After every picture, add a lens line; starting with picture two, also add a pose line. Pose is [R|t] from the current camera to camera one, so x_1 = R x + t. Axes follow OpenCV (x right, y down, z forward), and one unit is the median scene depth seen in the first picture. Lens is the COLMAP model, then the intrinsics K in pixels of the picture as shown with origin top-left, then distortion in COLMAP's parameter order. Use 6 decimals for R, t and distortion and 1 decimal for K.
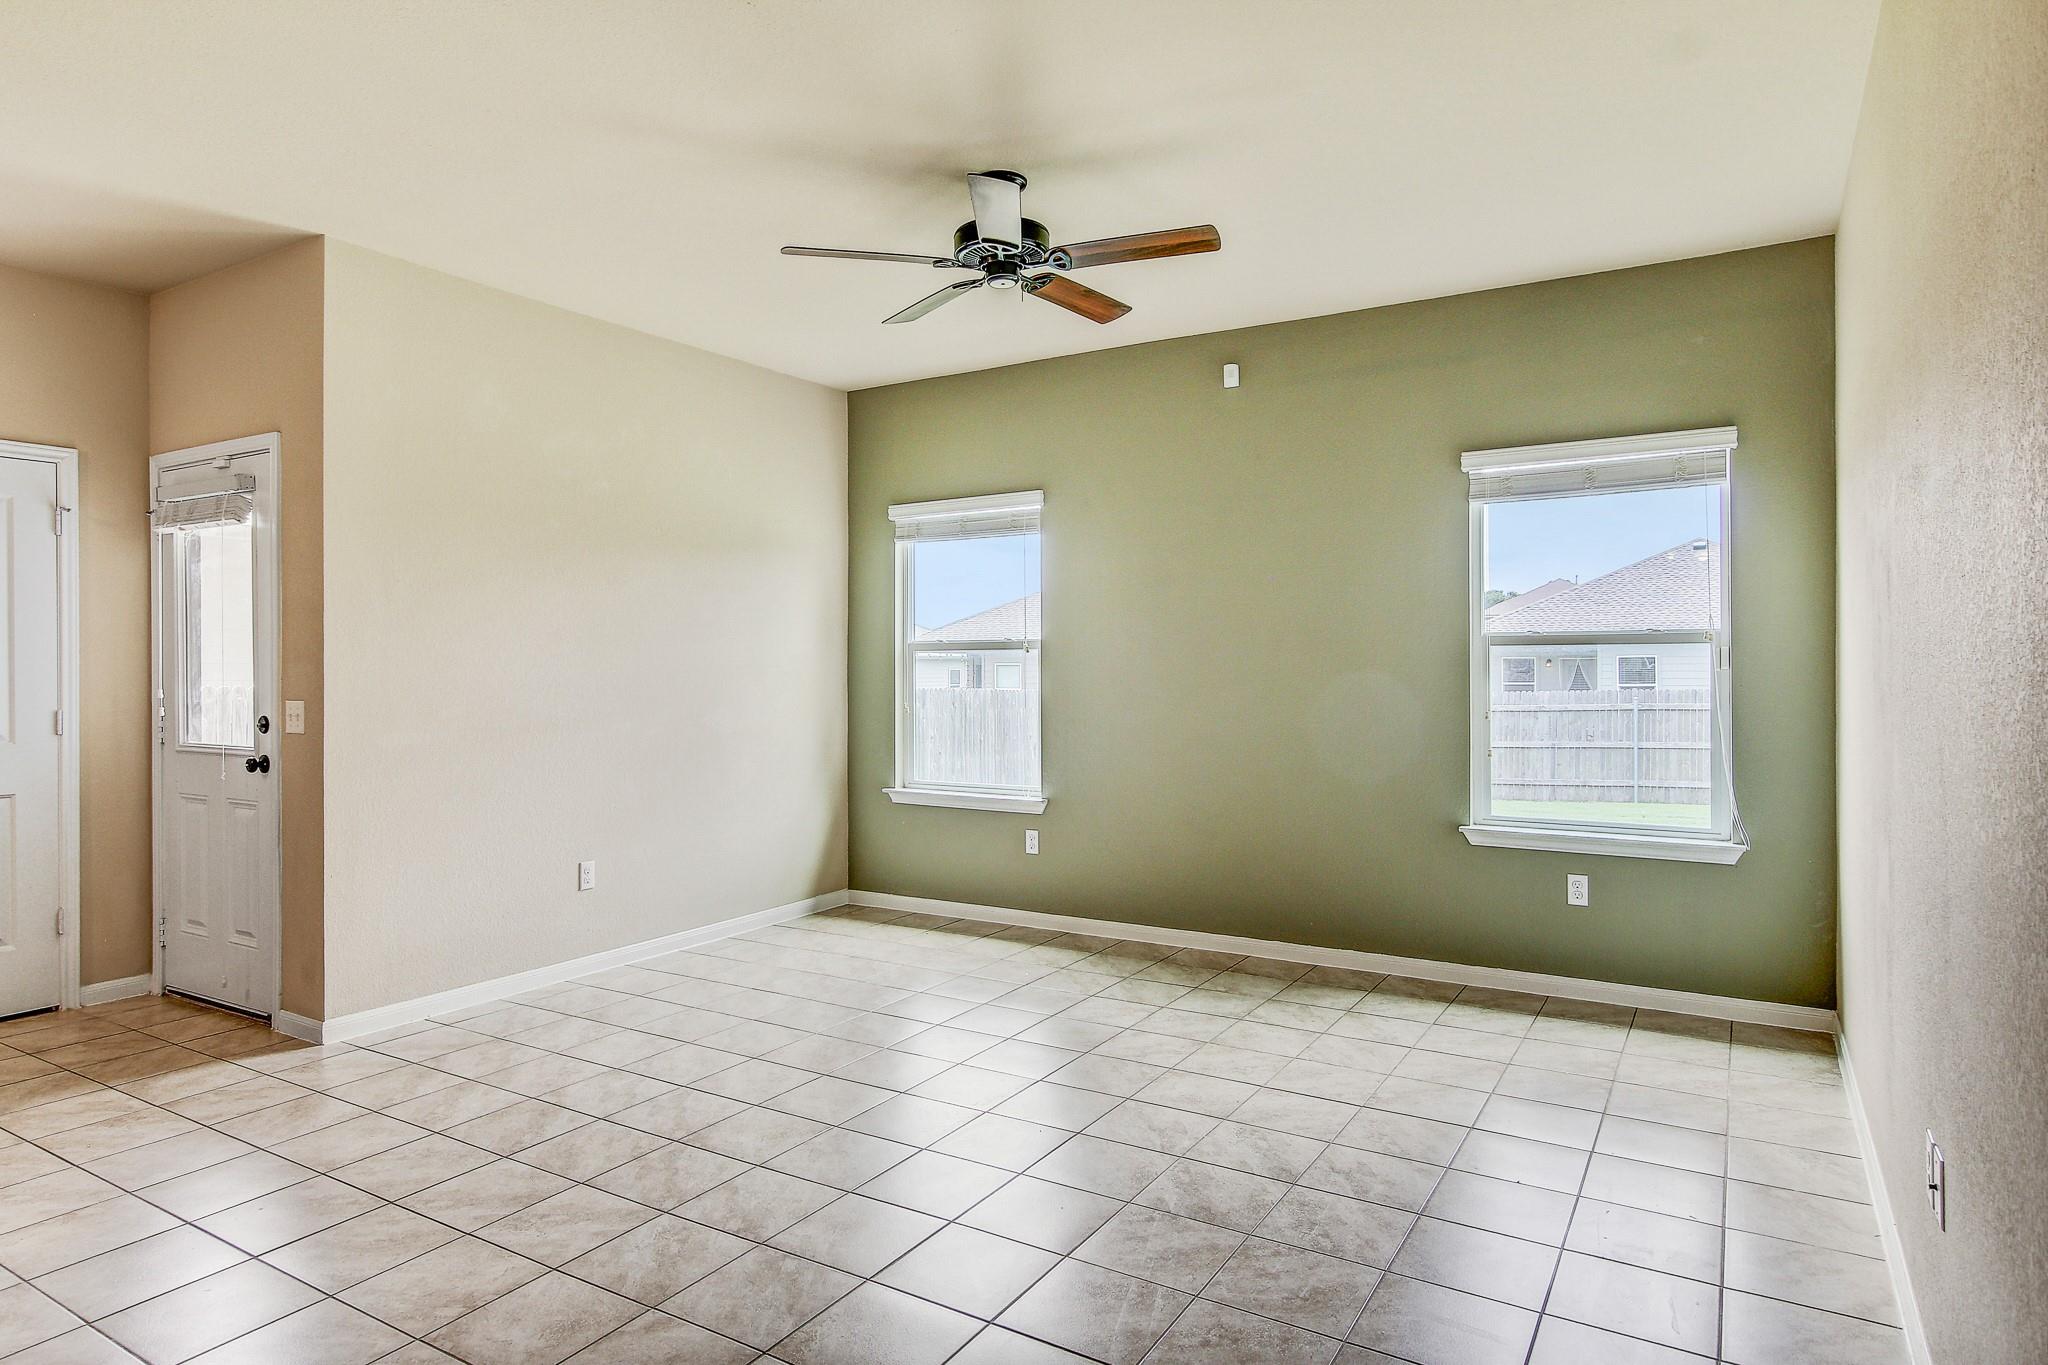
lens RADIAL K [[1181.4, 0, 1013.6], [0, 1181.4, 672.8], [0, 0, 1]] dist [0.001204, -0.000086]
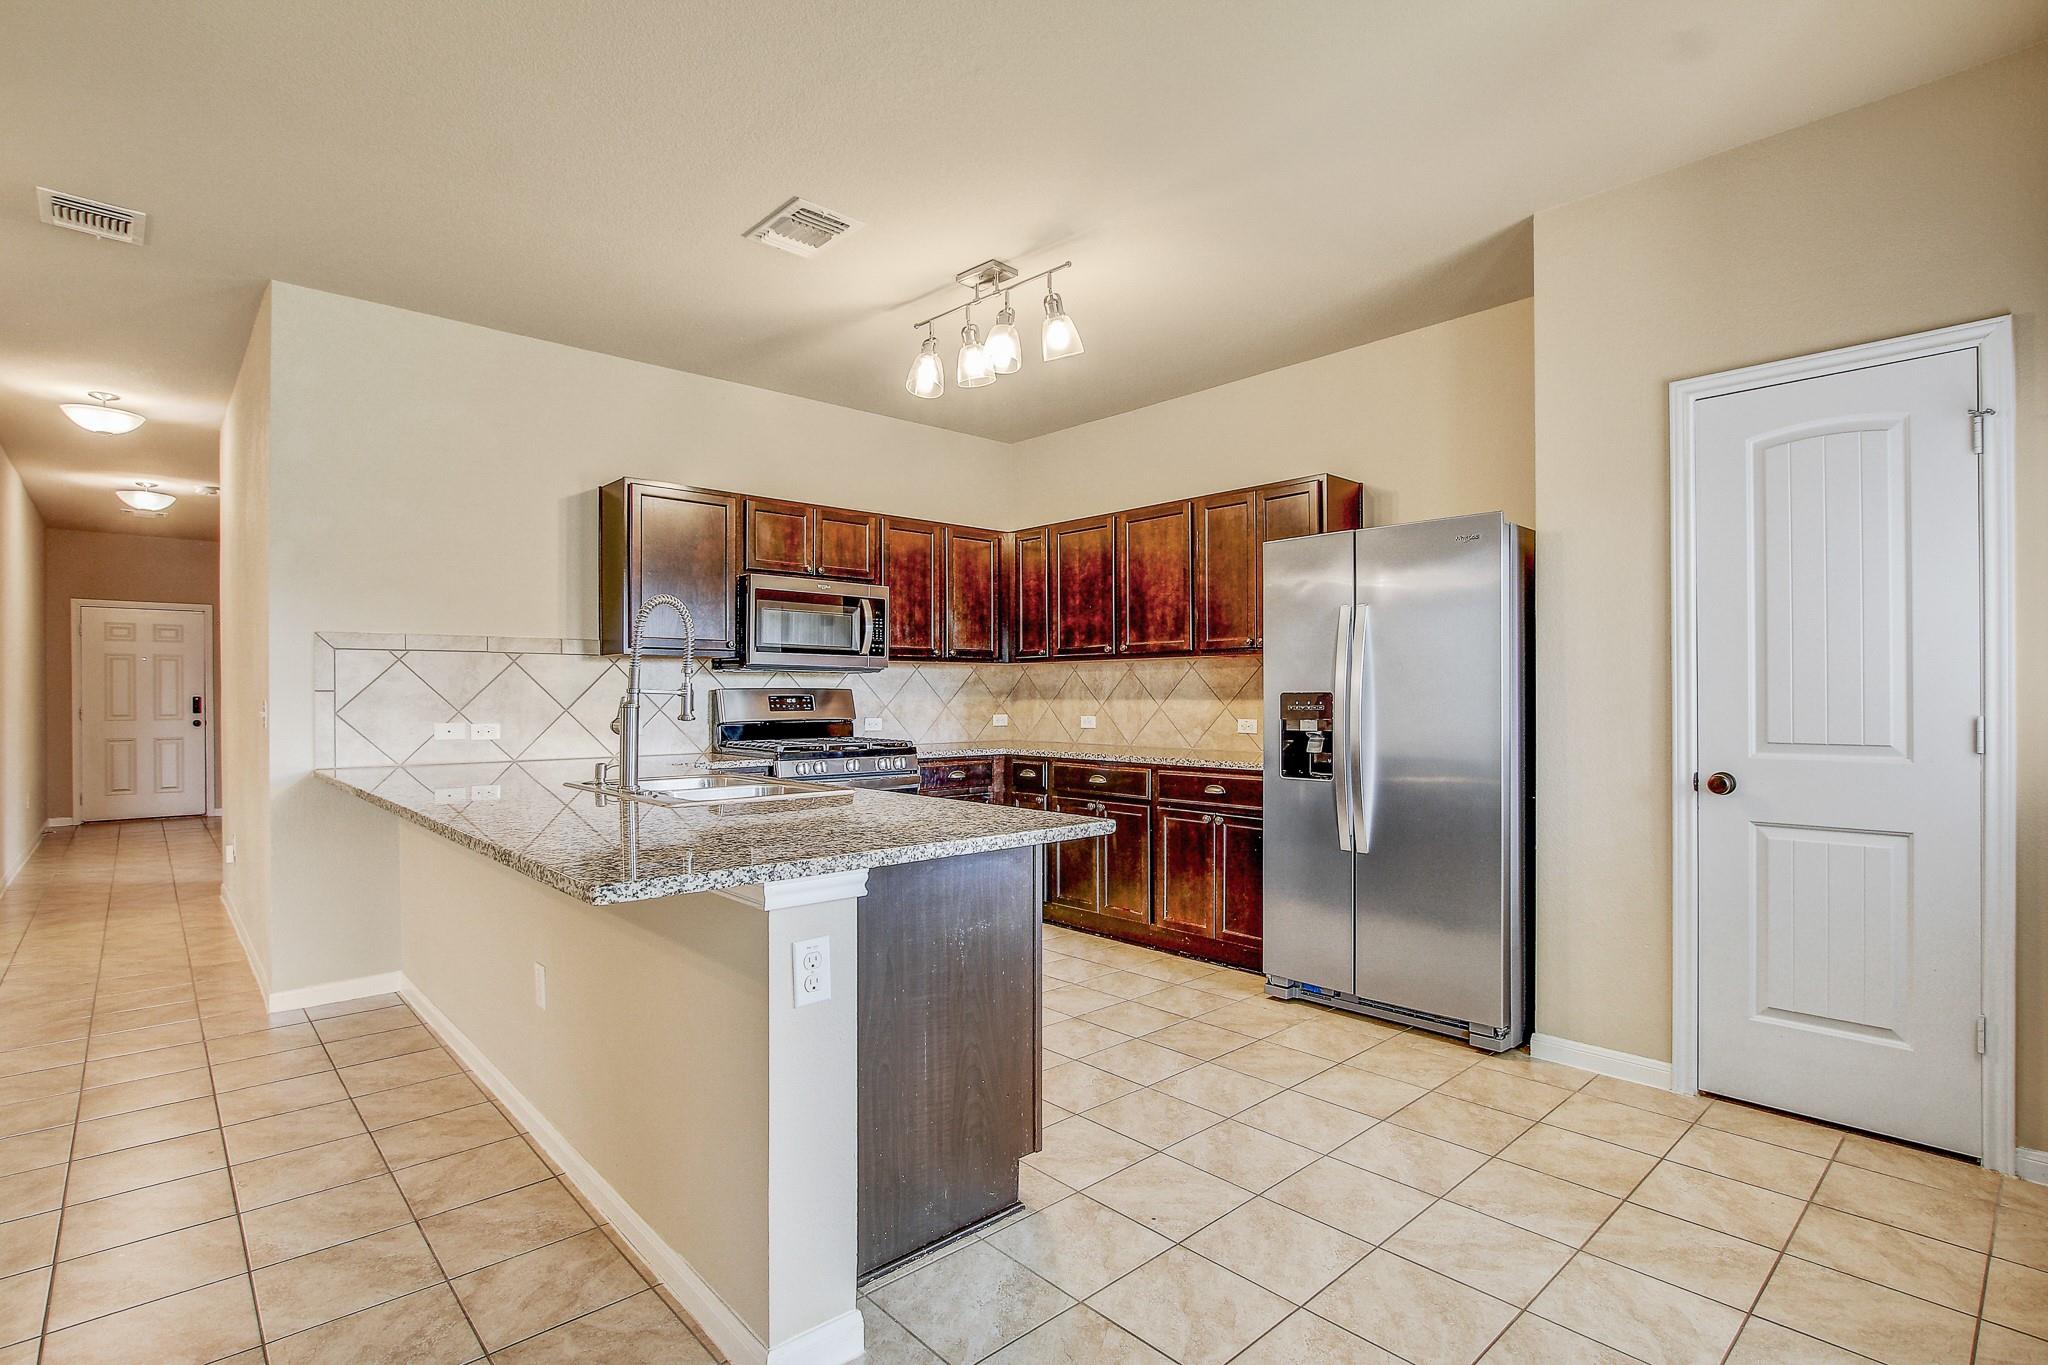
lens RADIAL K [[989.7, 0, 1024.7], [0, 989.7, 694.1], [0, 0, 1]] dist [-0.015811, 0.000768]
pose [[-0.270900, 0.003963, -0.962599, -0.128760], [-0.000297, 0.999991, 0.004201, 0.015924], [0.962607, 0.001424, -0.270897, 0.604717]]
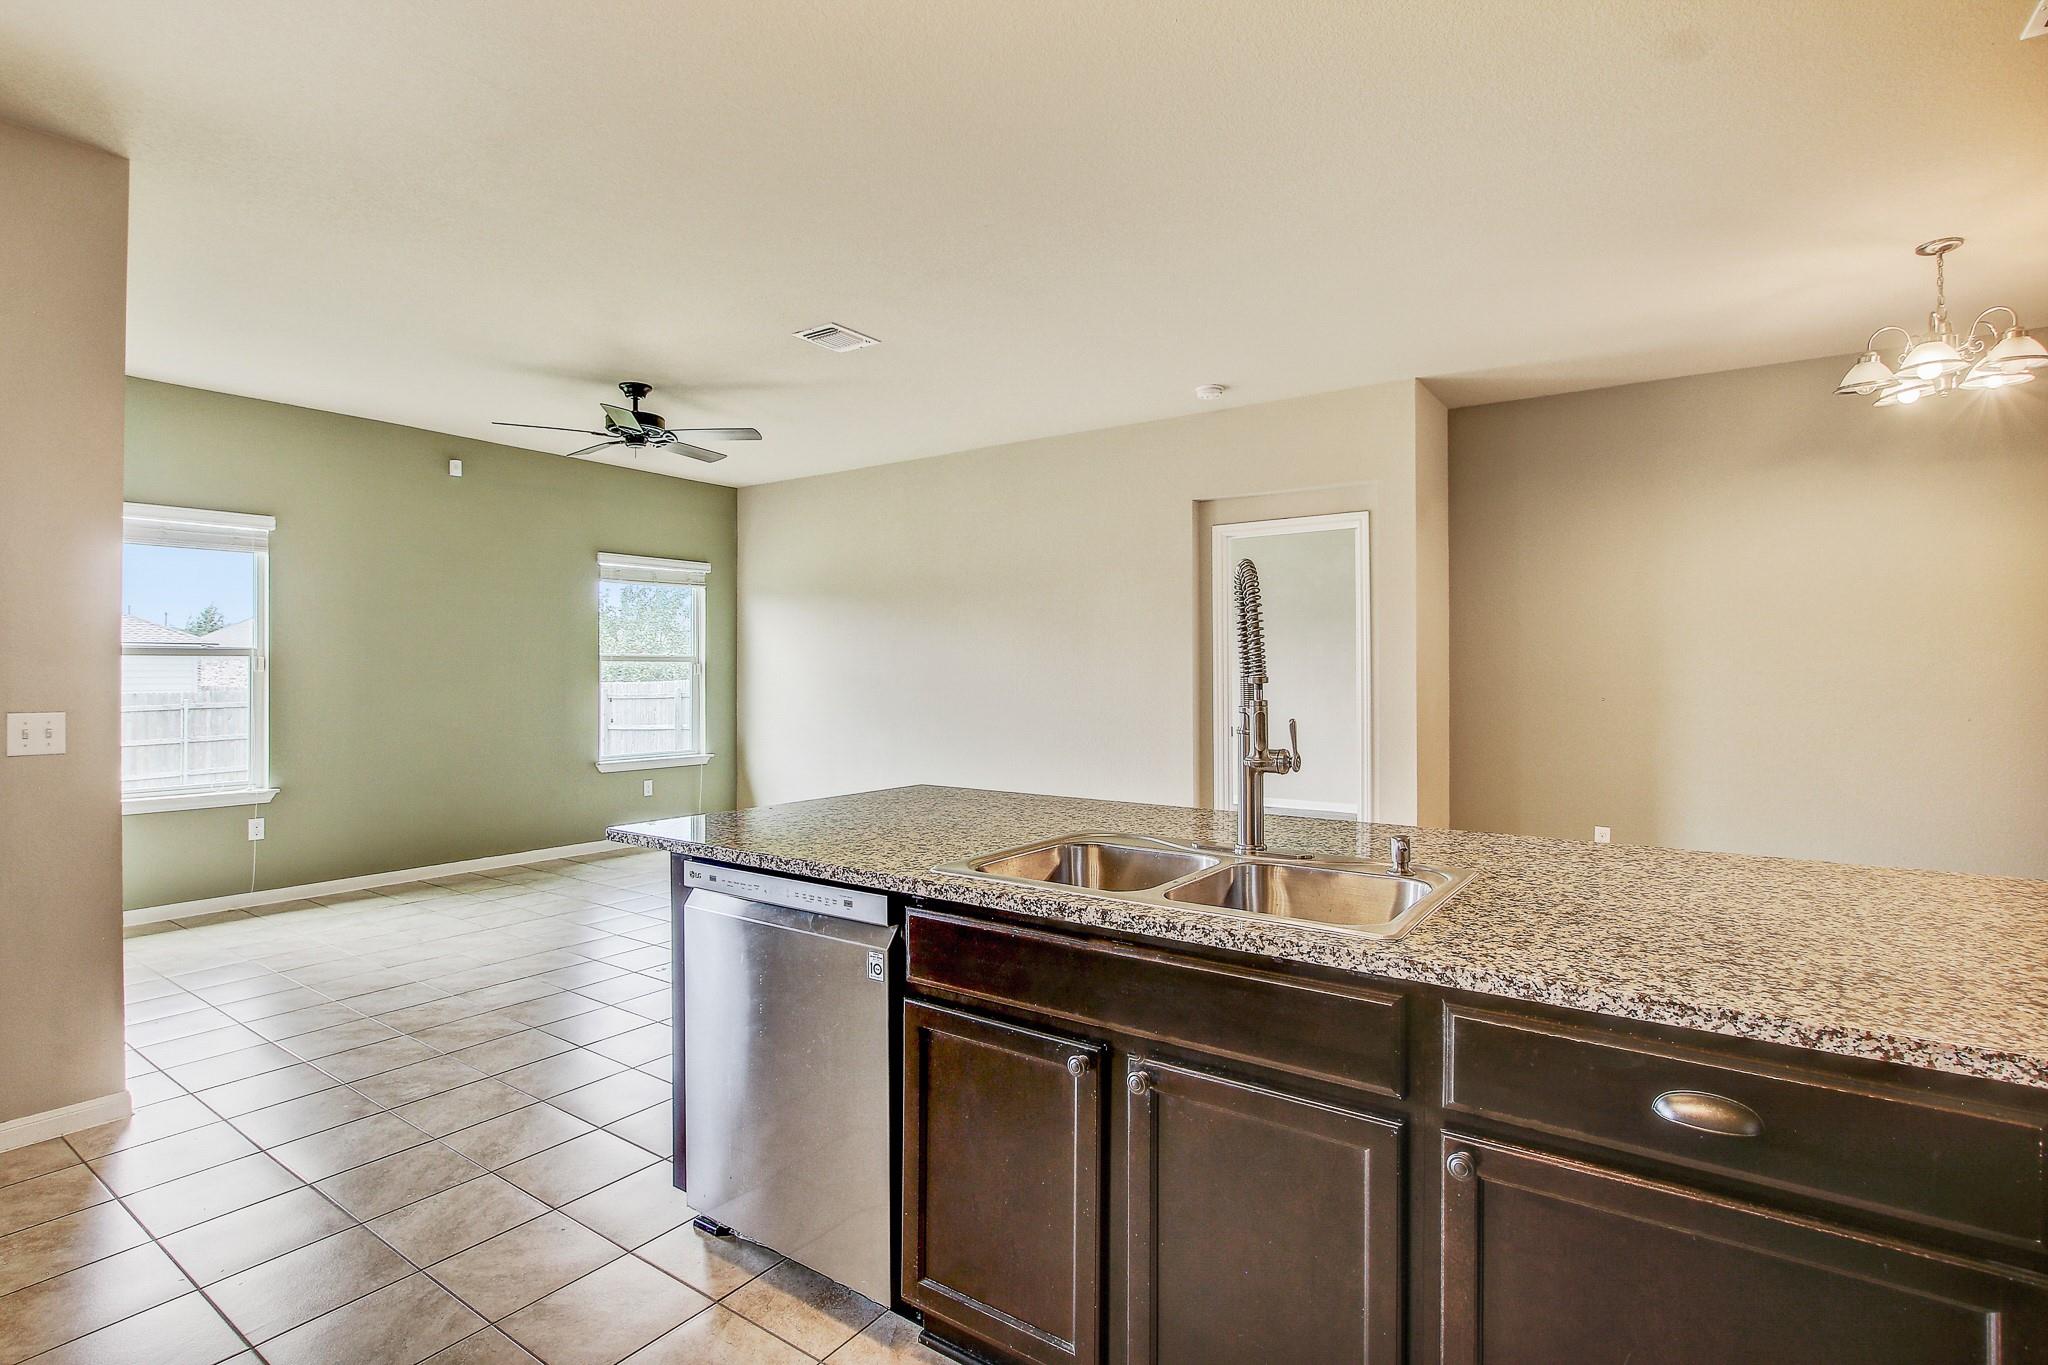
lens RADIAL K [[1014.9, 0, 1004.5], [0, 1014.9, 666.9], [0, 0, 1]] dist [-0.001069, 0.000112]
pose [[0.077619, 0.007596, 0.996954, -1.095644], [0.004529, 0.999958, -0.007971, 0.001357], [-0.996973, 0.005134, 0.077581, 0.275453]]
